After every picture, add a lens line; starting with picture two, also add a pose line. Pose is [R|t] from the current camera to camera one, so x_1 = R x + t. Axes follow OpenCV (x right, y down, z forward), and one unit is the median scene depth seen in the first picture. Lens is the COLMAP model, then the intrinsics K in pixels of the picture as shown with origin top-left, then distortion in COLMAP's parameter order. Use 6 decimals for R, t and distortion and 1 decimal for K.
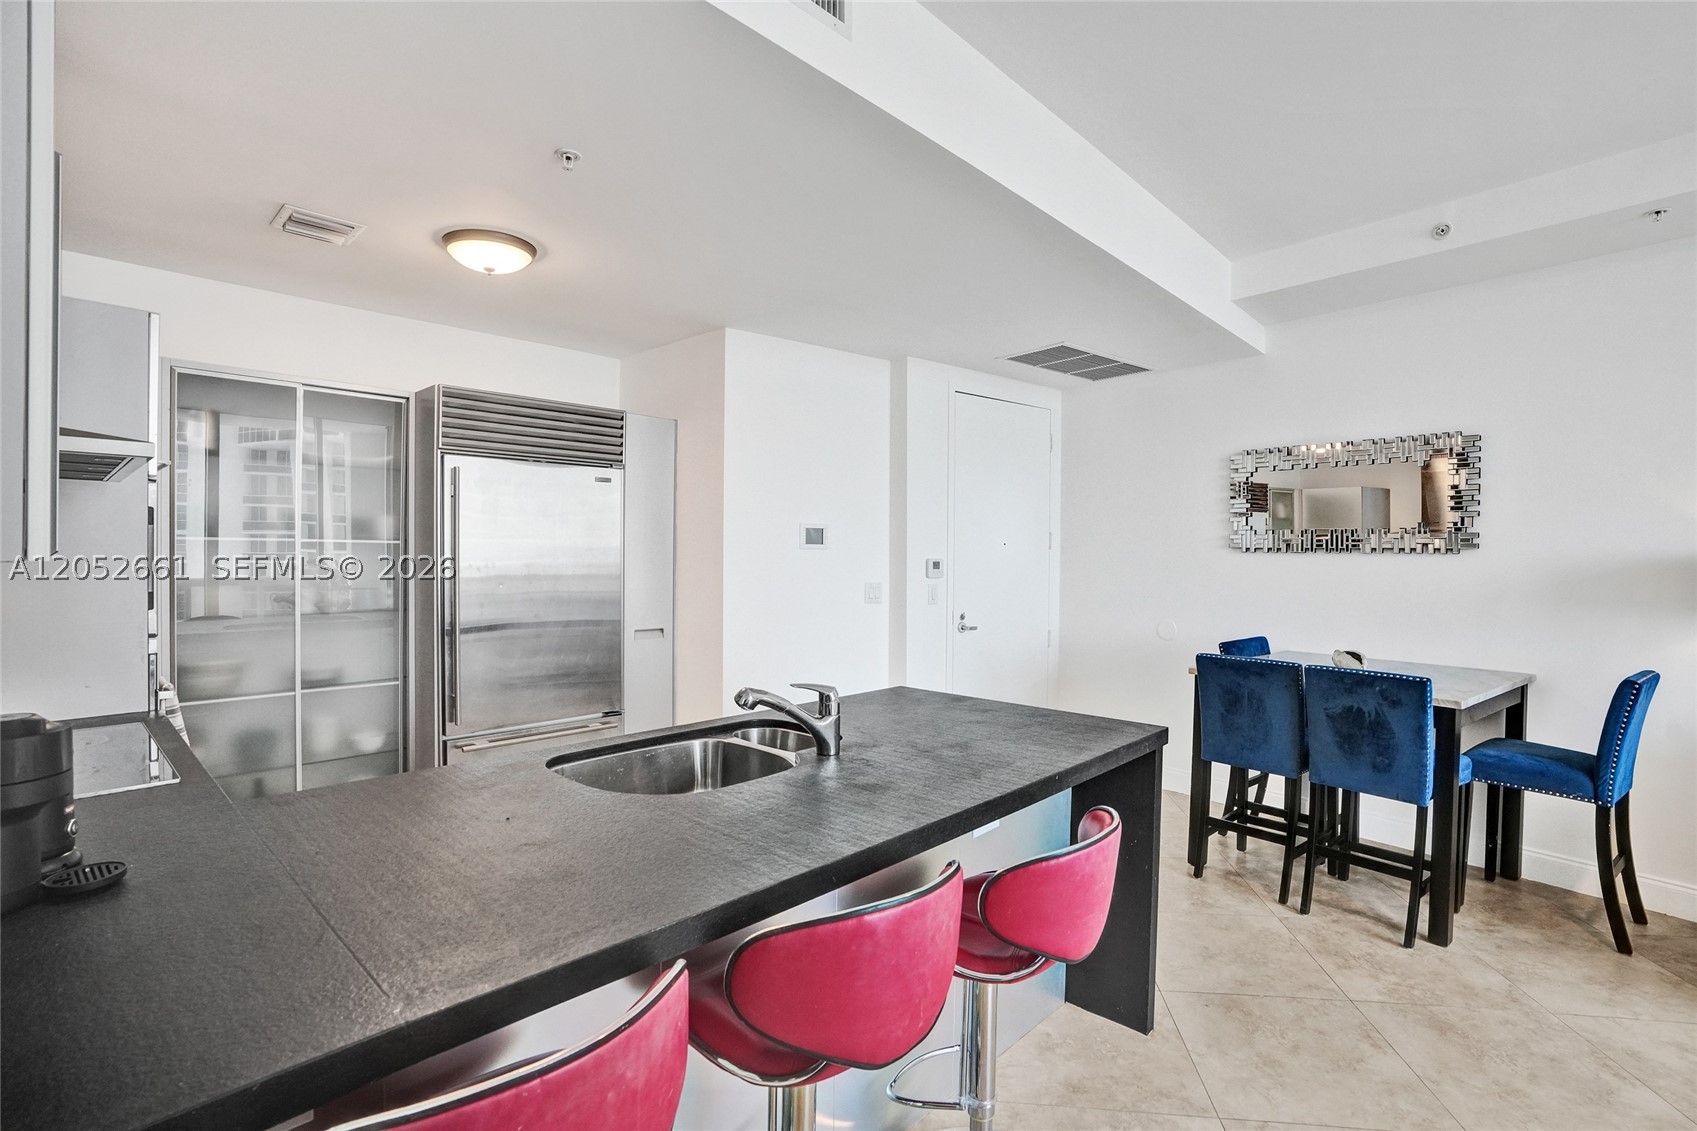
lens RADIAL K [[827.0, 0, 858.9], [0, 827.0, 558.6], [0, 0, 1]] dist [-0.044533, 0.022376]
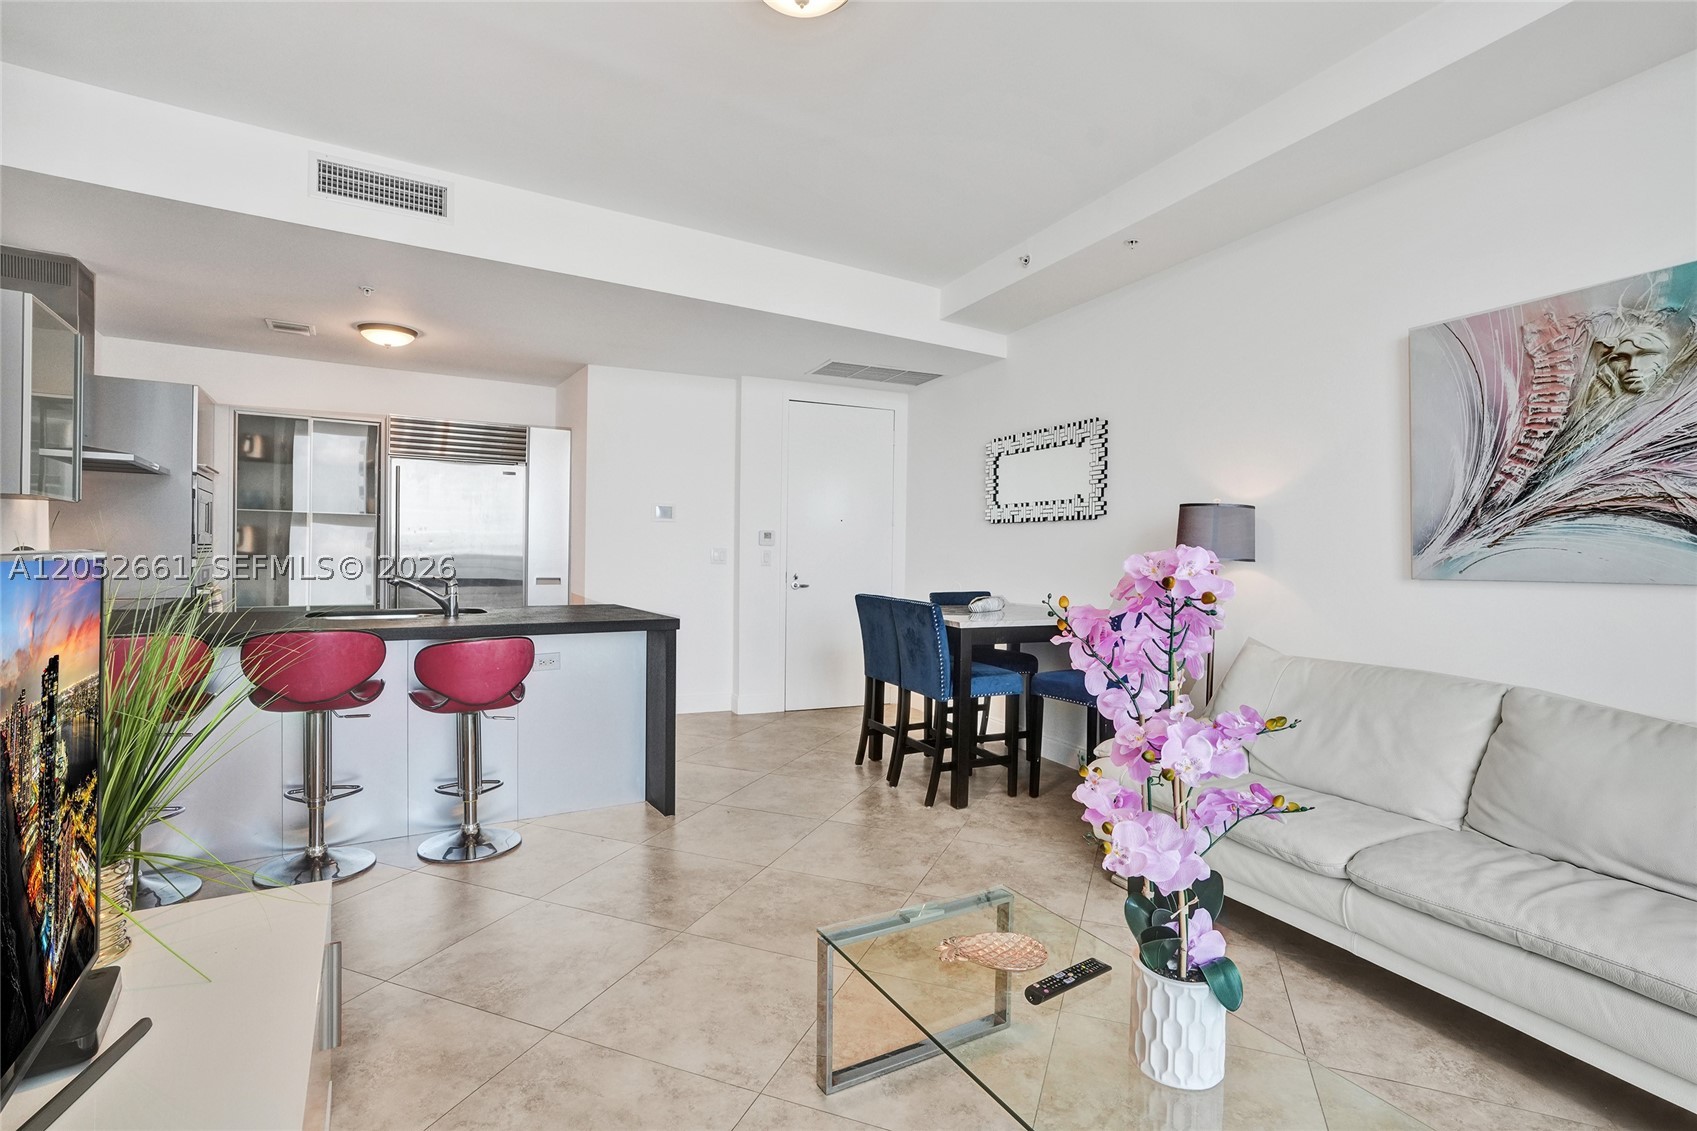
lens RADIAL K [[827.0, 0, 856.4], [0, 827.0, 563.8], [0, 0, 1]] dist [-0.044533, 0.022376]
pose [[0.966006, 0.009207, -0.258356, 0.749742], [-0.009117, 0.999957, 0.001546, 0.064668], [0.258359, 0.000862, 0.966049, -0.286282]]
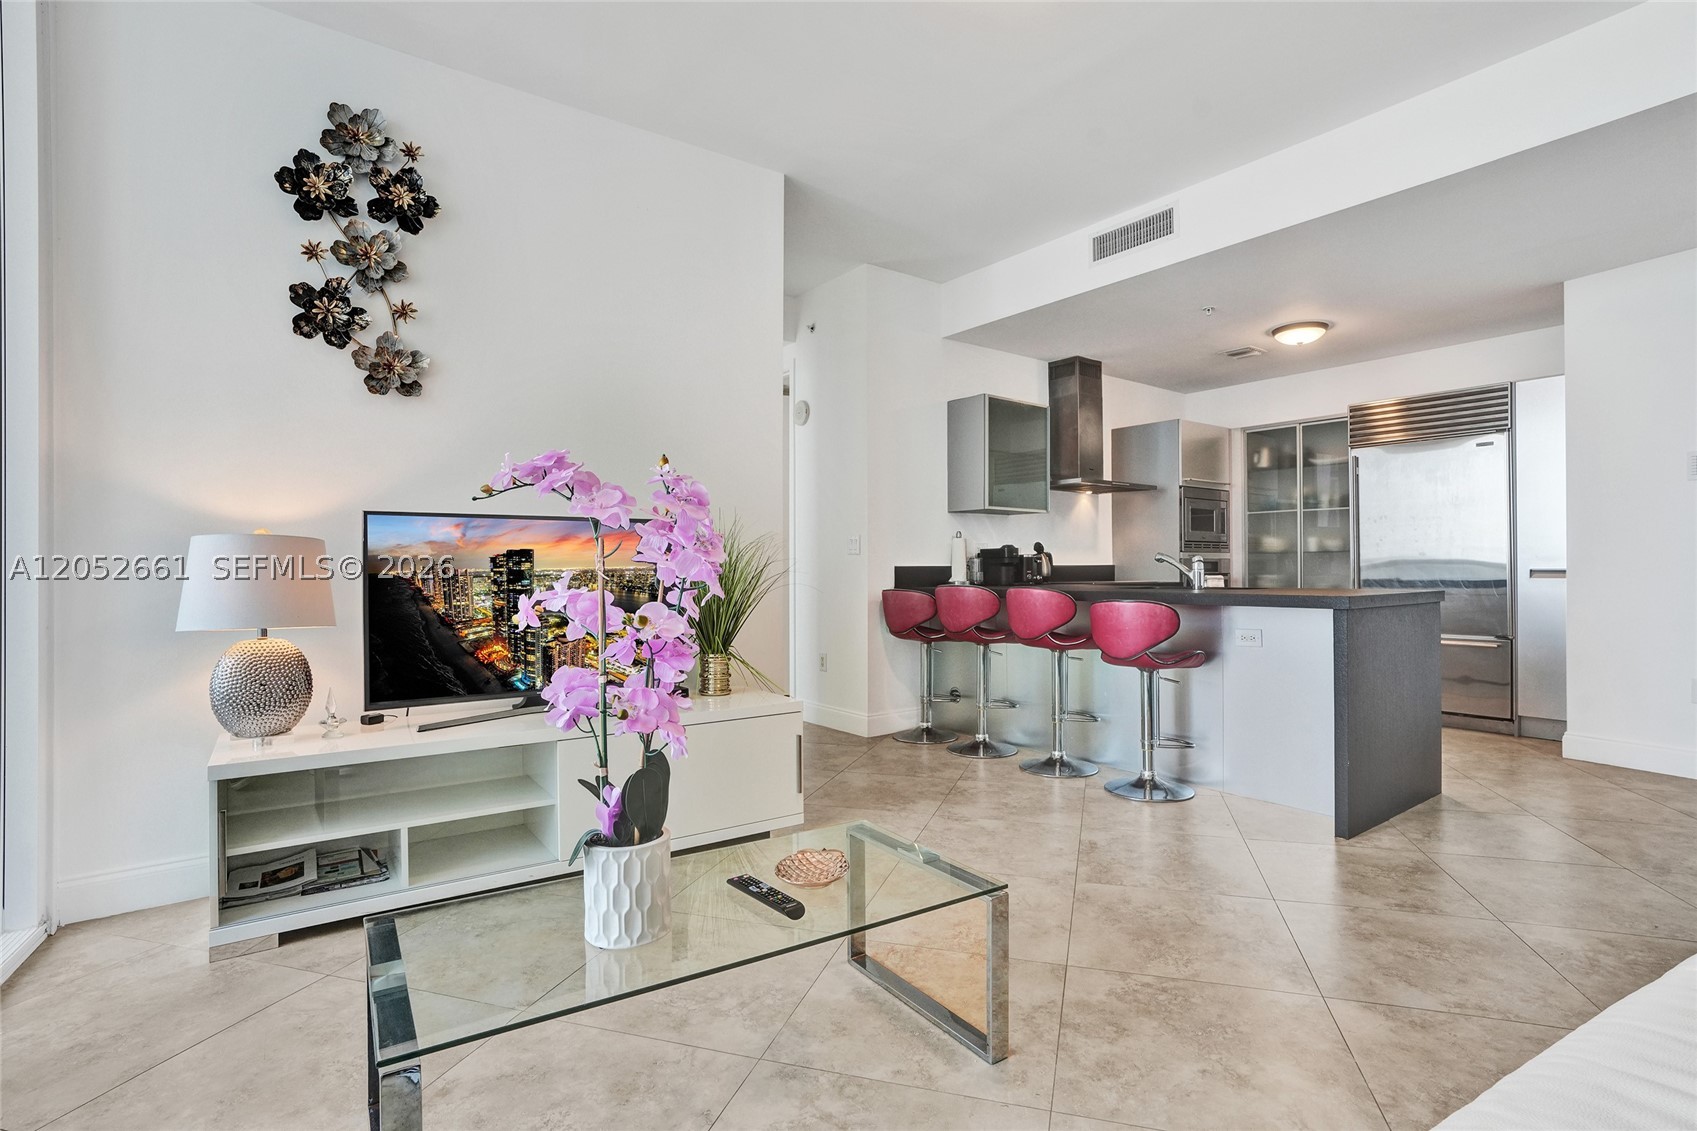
lens RADIAL K [[827.0, 0, 832.4], [0, 827.0, 565.1], [0, 0, 1]] dist [-0.044533, 0.022376]
pose [[-0.199947, -0.012209, -0.979731, 1.199412], [-0.013075, 0.999867, -0.009791, 0.121022], [0.979720, 0.010852, -0.200080, 0.327278]]
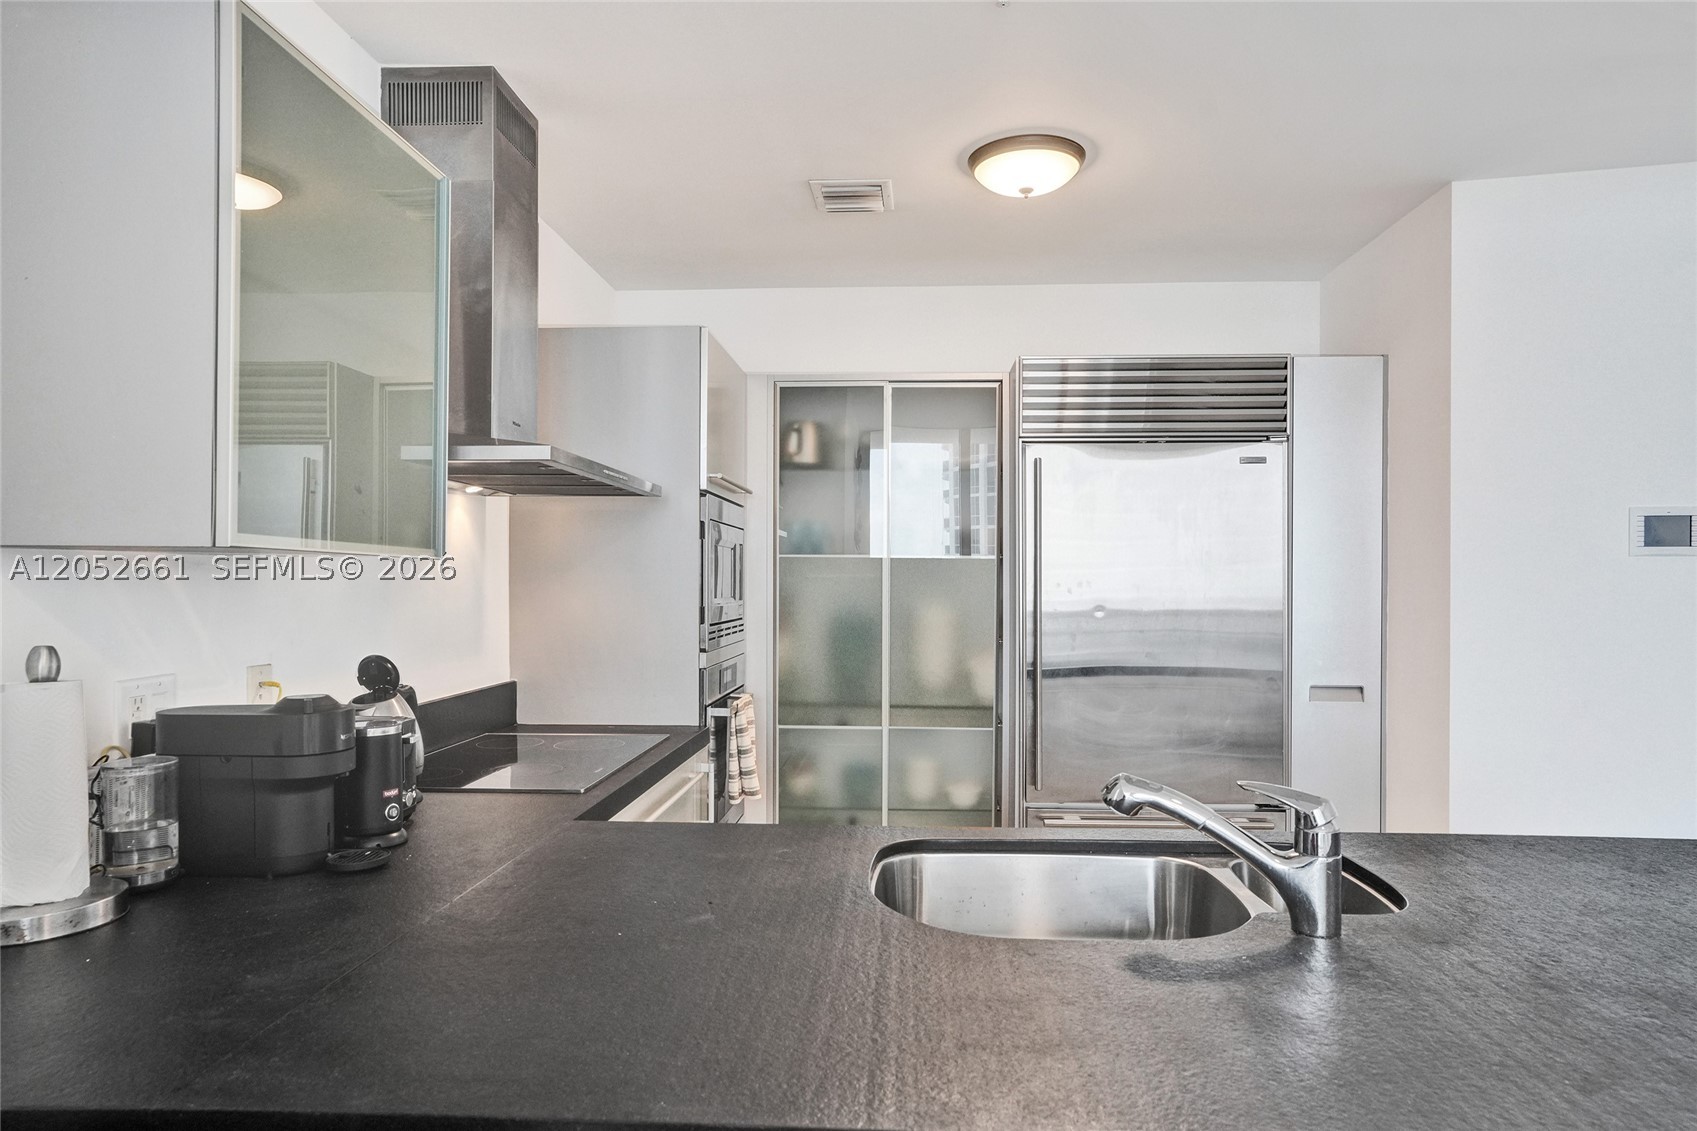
lens RADIAL K [[1045.4, 0, 882.1], [0, 1045.4, 573.9], [0, 0, 1]] dist [0.024456, 0.001956]
pose [[0.649970, -0.015143, -0.759809, 0.165440], [-0.004145, 0.999716, -0.023470, 0.022093], [0.759948, 0.018404, 0.649723, 0.230912]]
